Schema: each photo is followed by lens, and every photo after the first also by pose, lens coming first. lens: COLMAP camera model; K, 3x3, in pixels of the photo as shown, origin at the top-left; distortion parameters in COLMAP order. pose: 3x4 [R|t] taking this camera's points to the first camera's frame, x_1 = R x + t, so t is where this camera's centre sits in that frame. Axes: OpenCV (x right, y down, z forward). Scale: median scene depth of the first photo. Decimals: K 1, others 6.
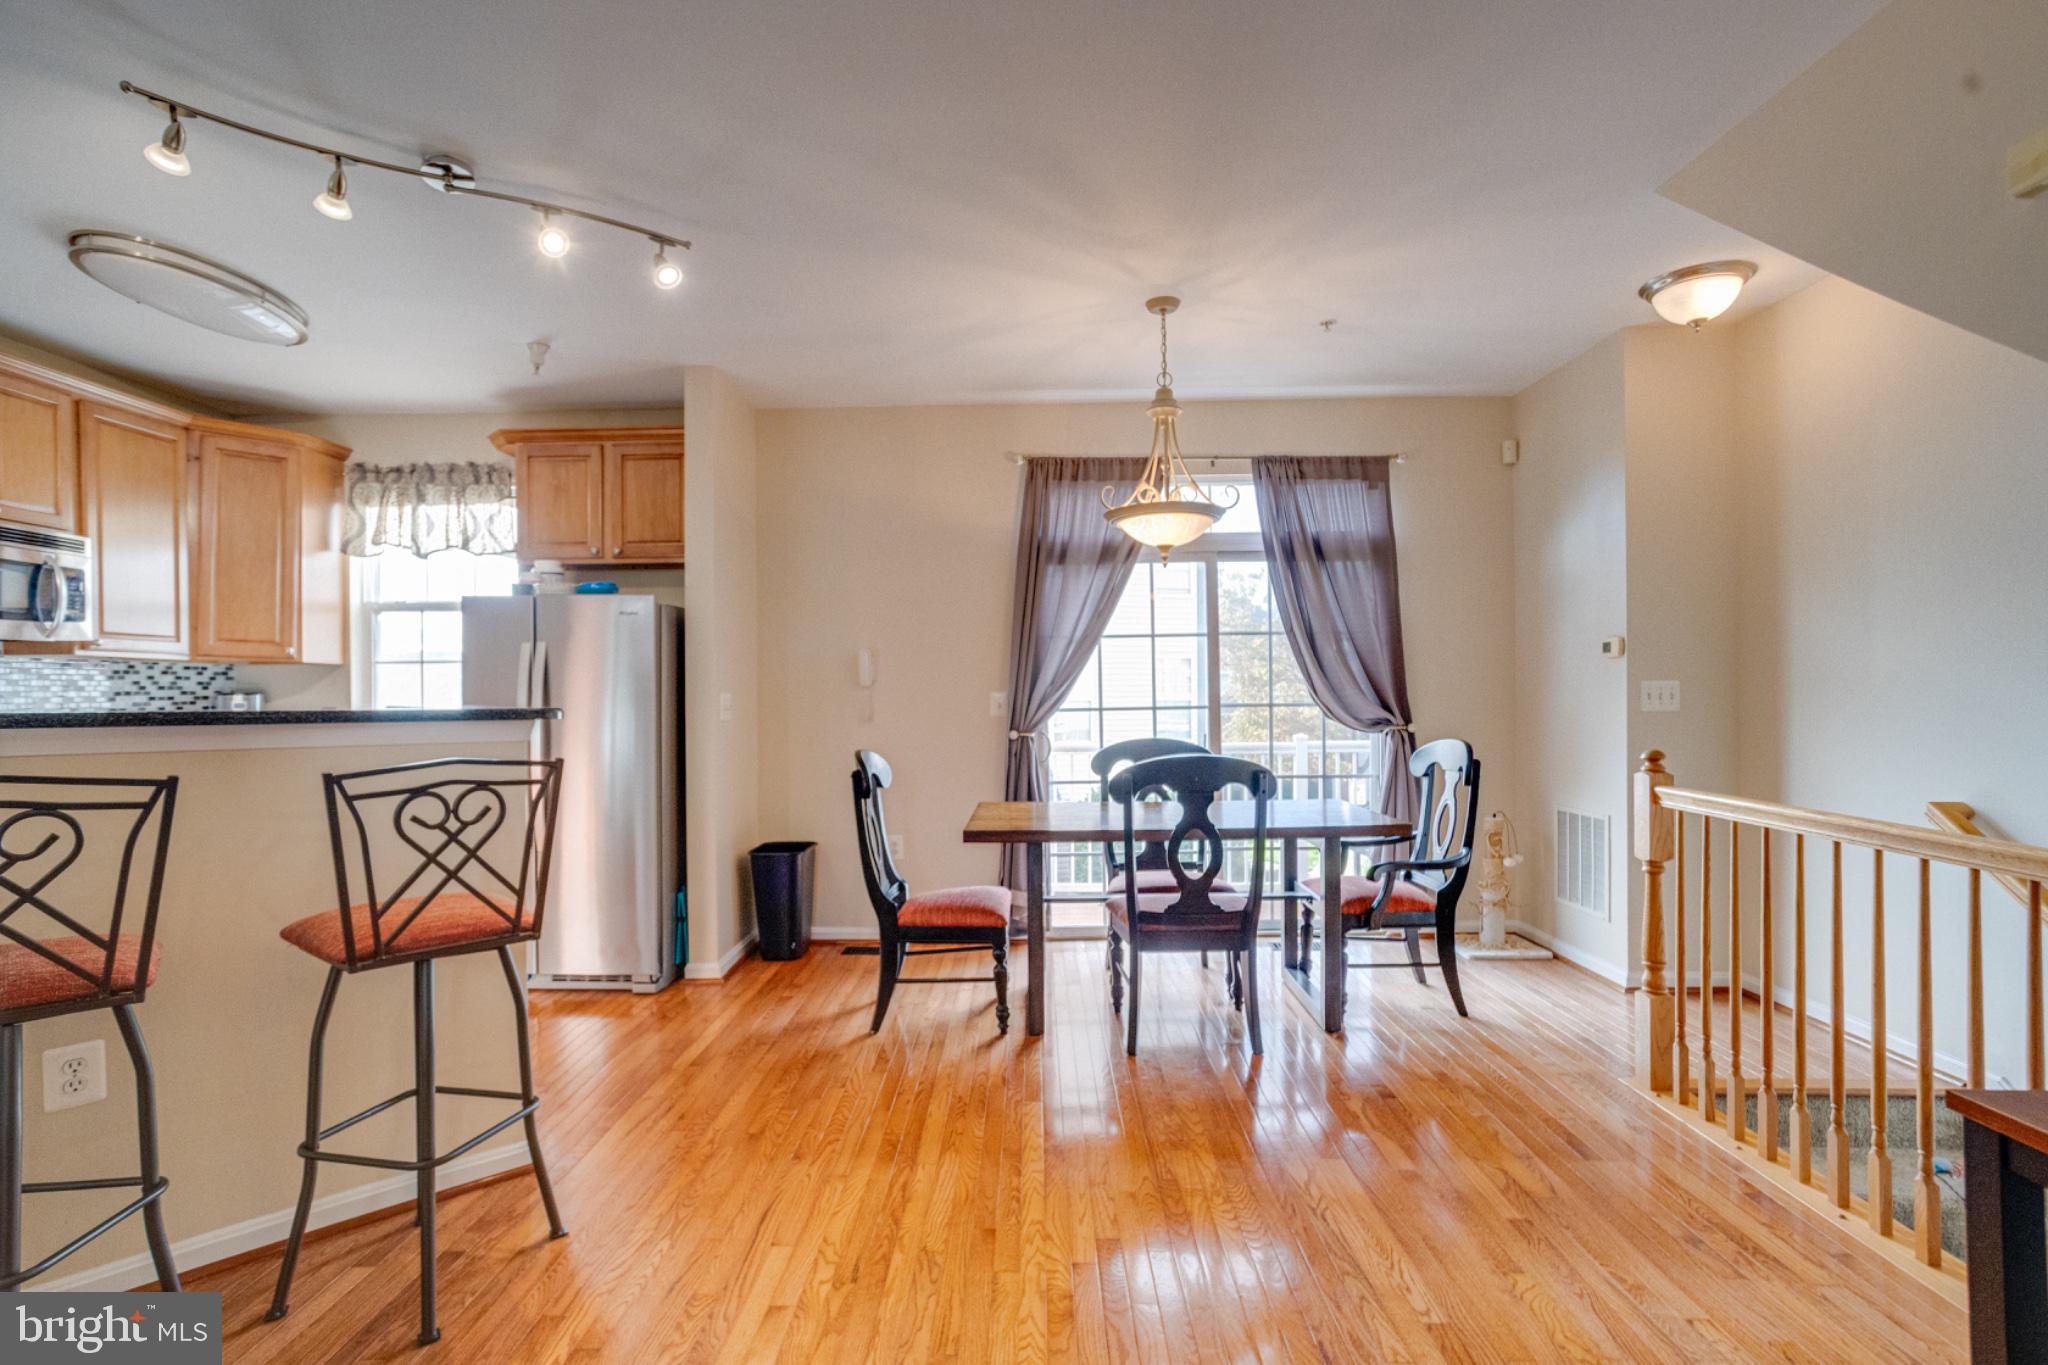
lens RADIAL K [[1009.2, 0, 1015.7], [0, 1009.2, 706.0], [0, 0, 1]] dist [-0.036083, 0.026219]
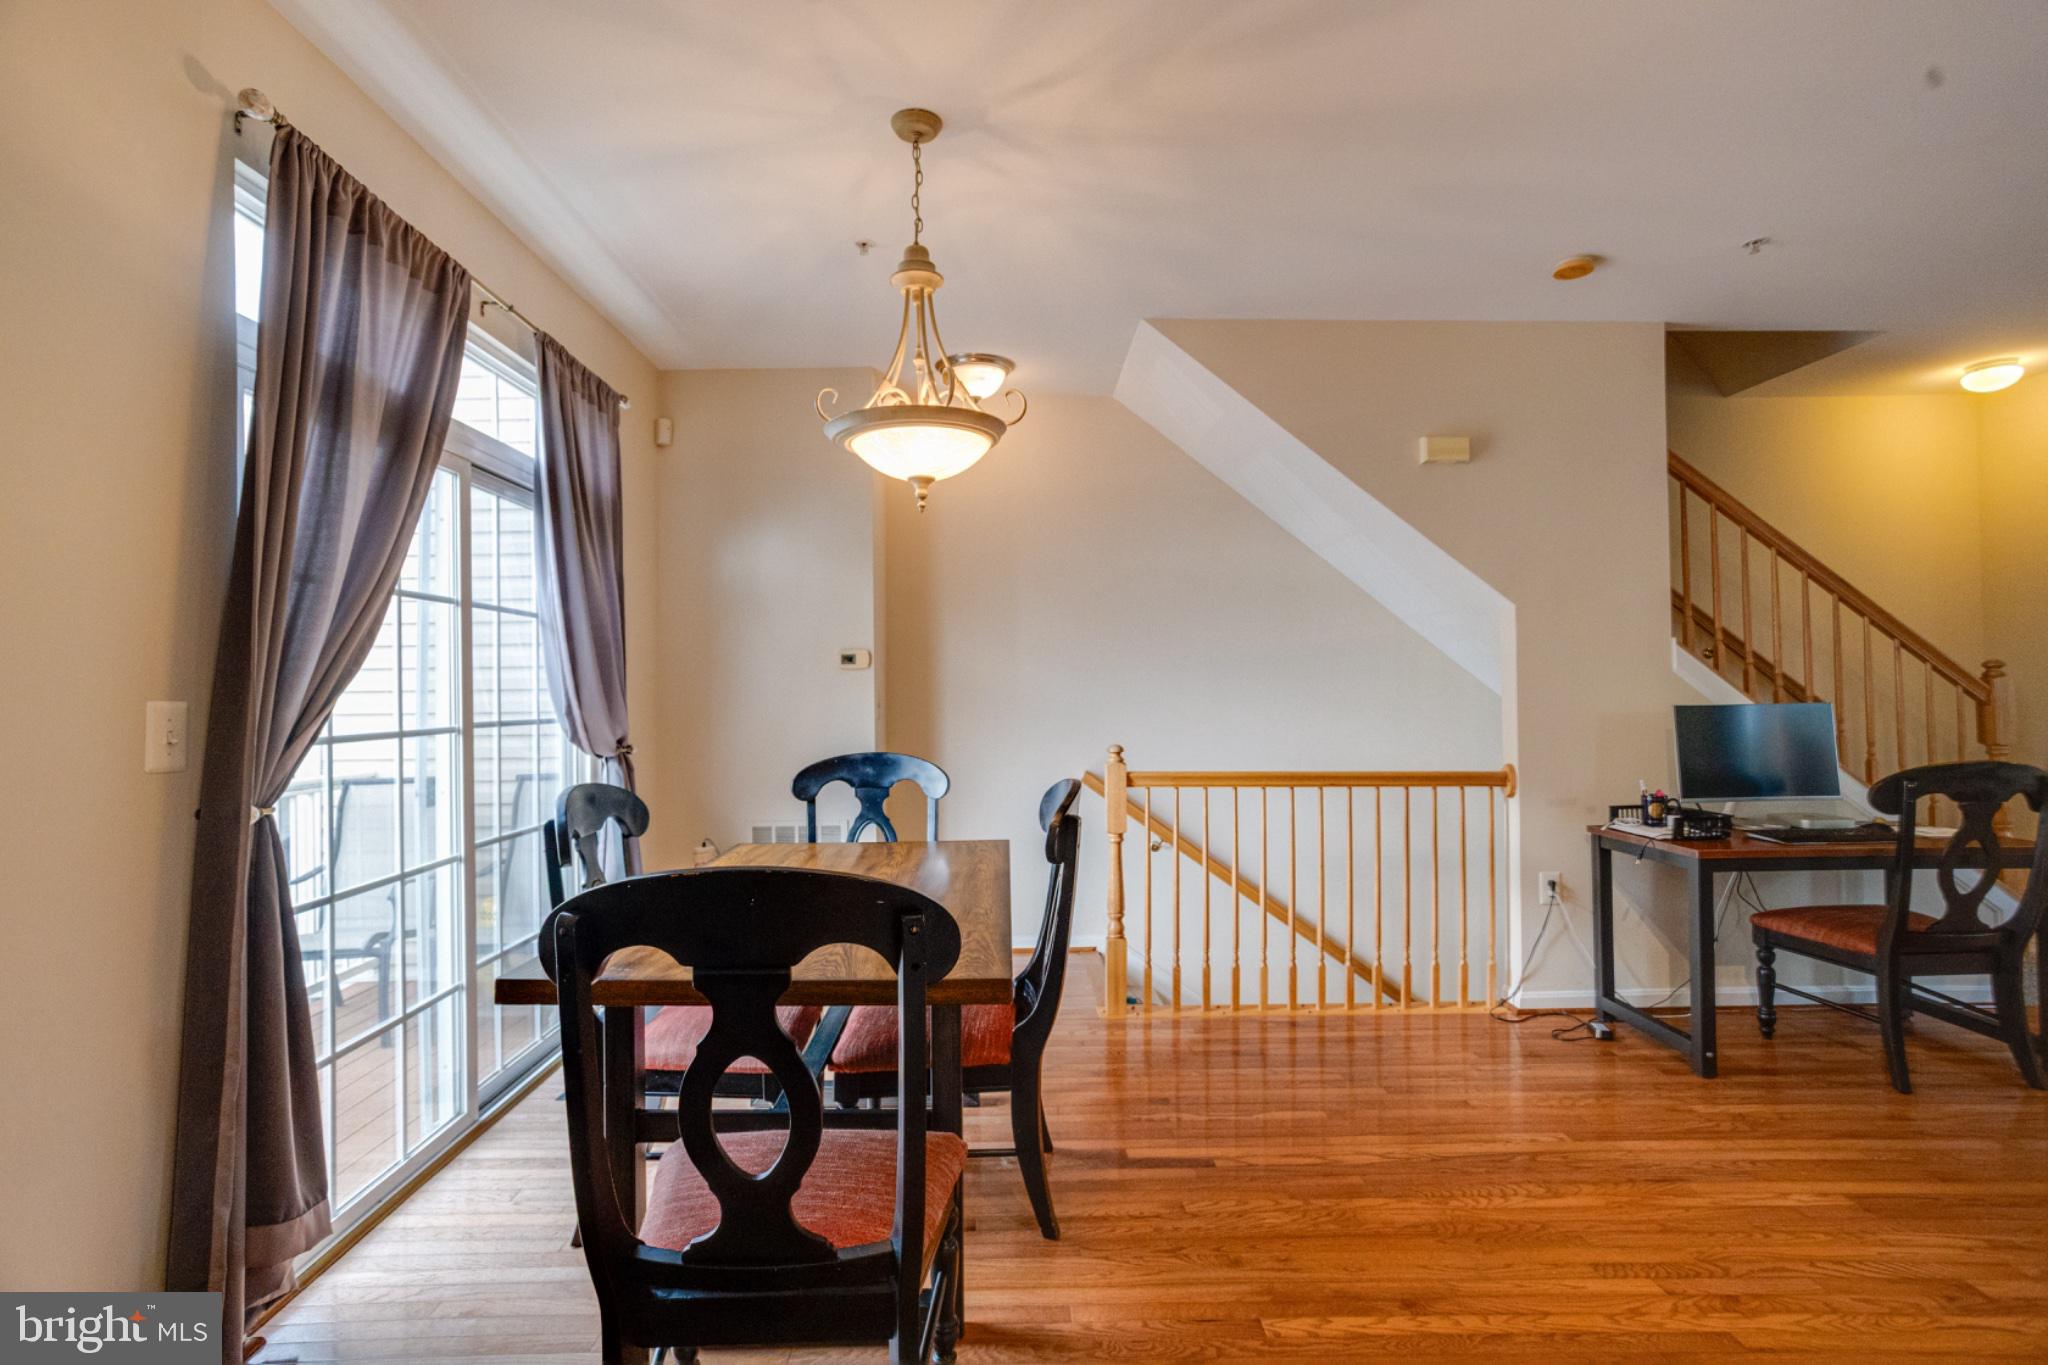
lens RADIAL K [[984.6, 0, 1011.4], [0, 984.6, 679.2], [0, 0, 1]] dist [-0.054643, 0.038441]
pose [[-0.033547, 0.024424, 0.999139, -0.426245], [0.024369, 0.999424, -0.023613, -0.008288], [-0.999140, 0.023556, -0.034123, 0.823767]]
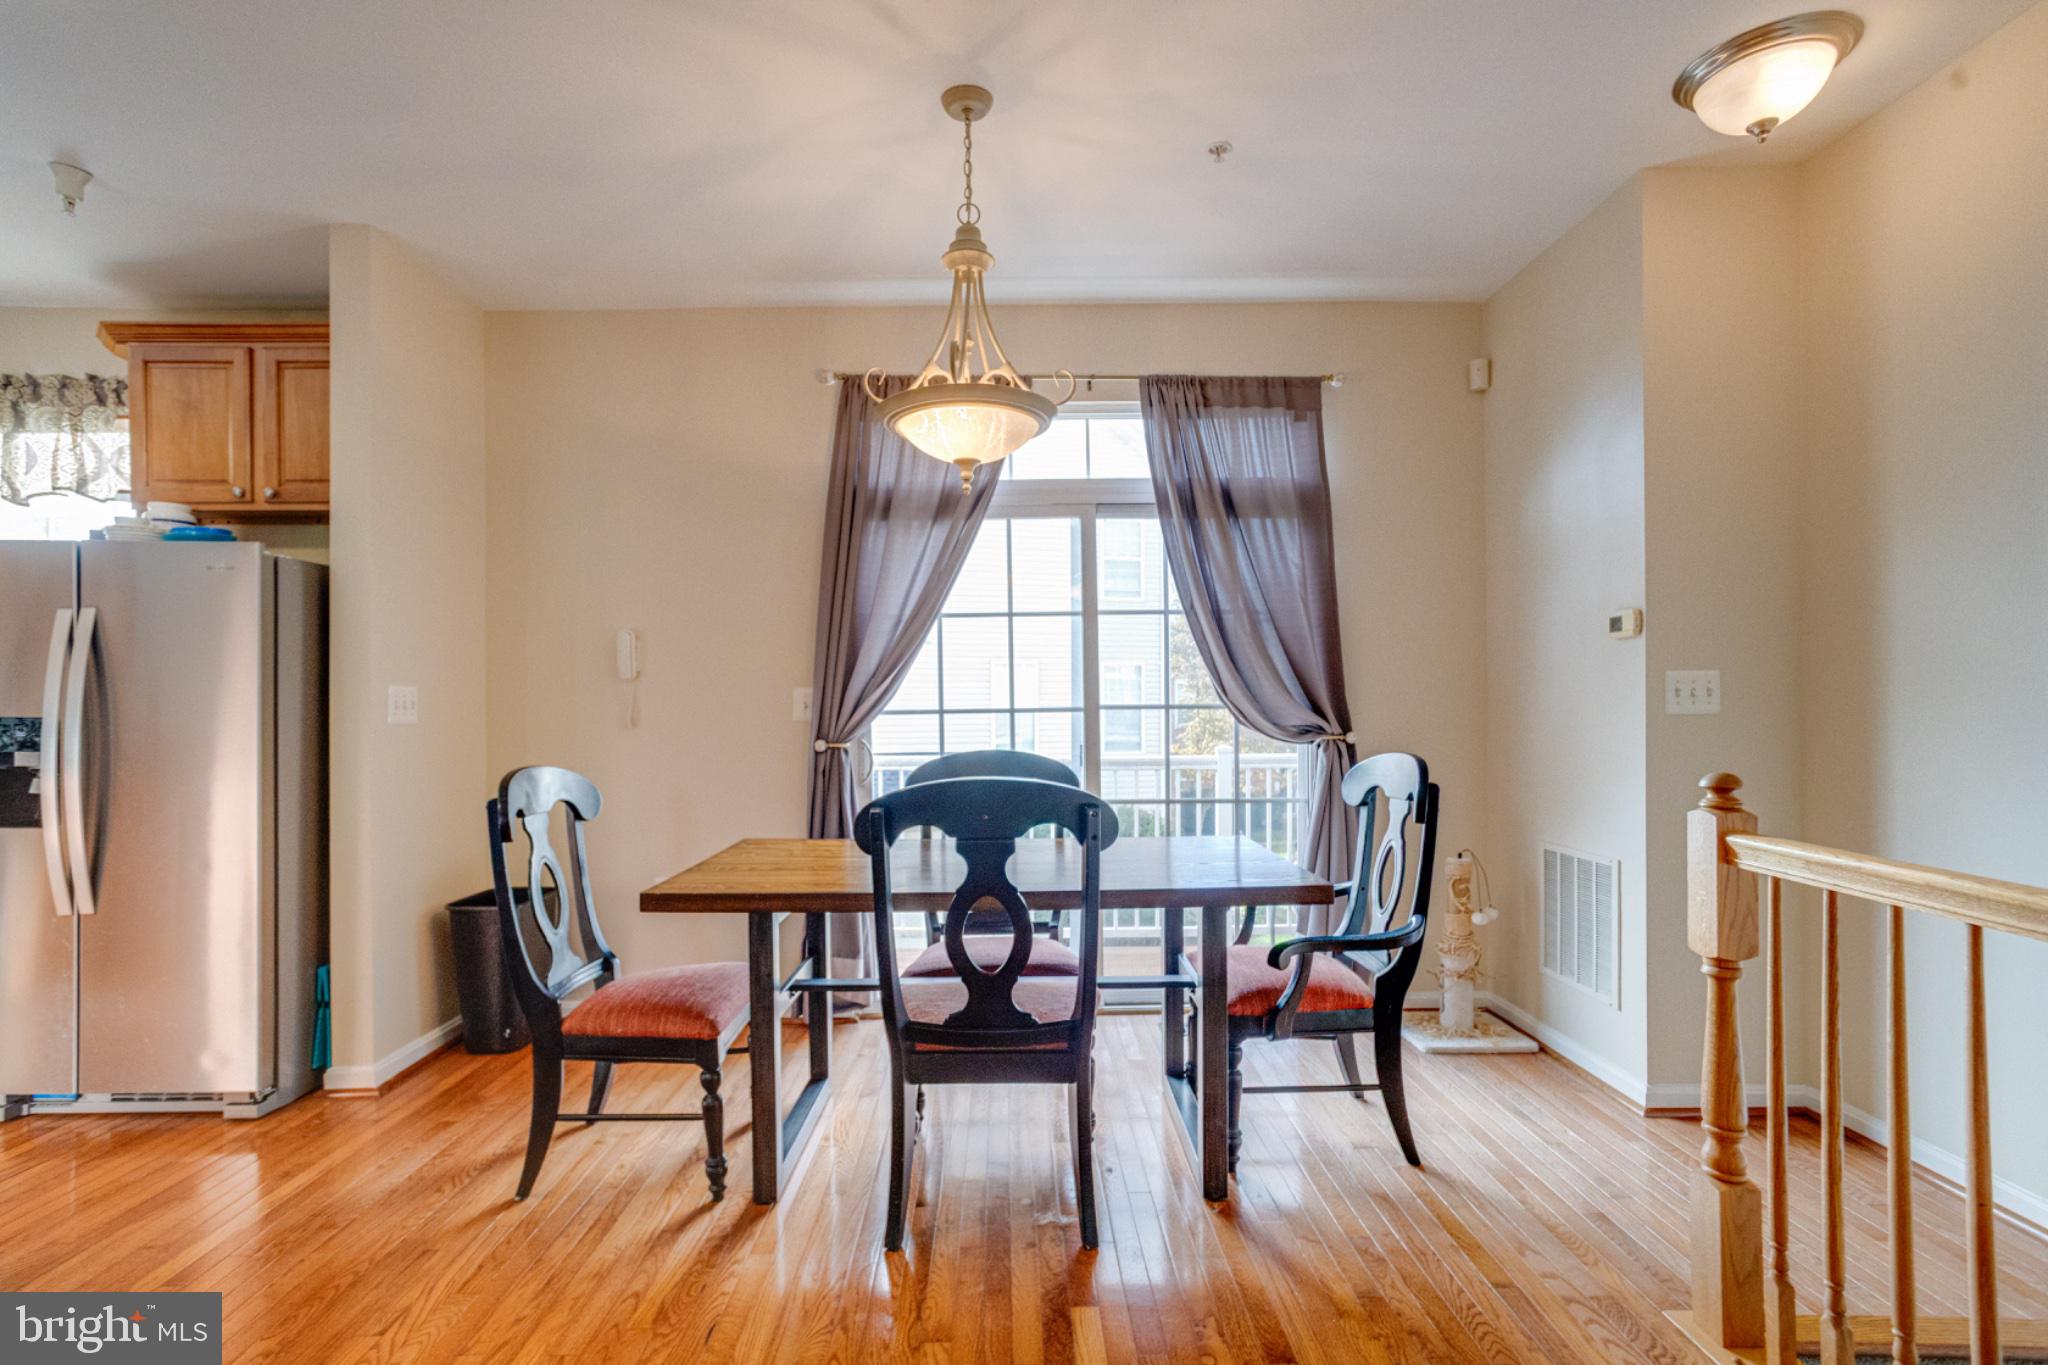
lens RADIAL K [[1009.2, 0, 1015.7], [0, 1009.2, 706.0], [0, 0, 1]] dist [-0.036083, 0.026219]
pose [[0.999603, 0.003446, 0.027963, 0.137959], [-0.003120, 0.999926, -0.011725, 0.008619], [-0.028002, 0.011633, 0.999540, 0.286974]]
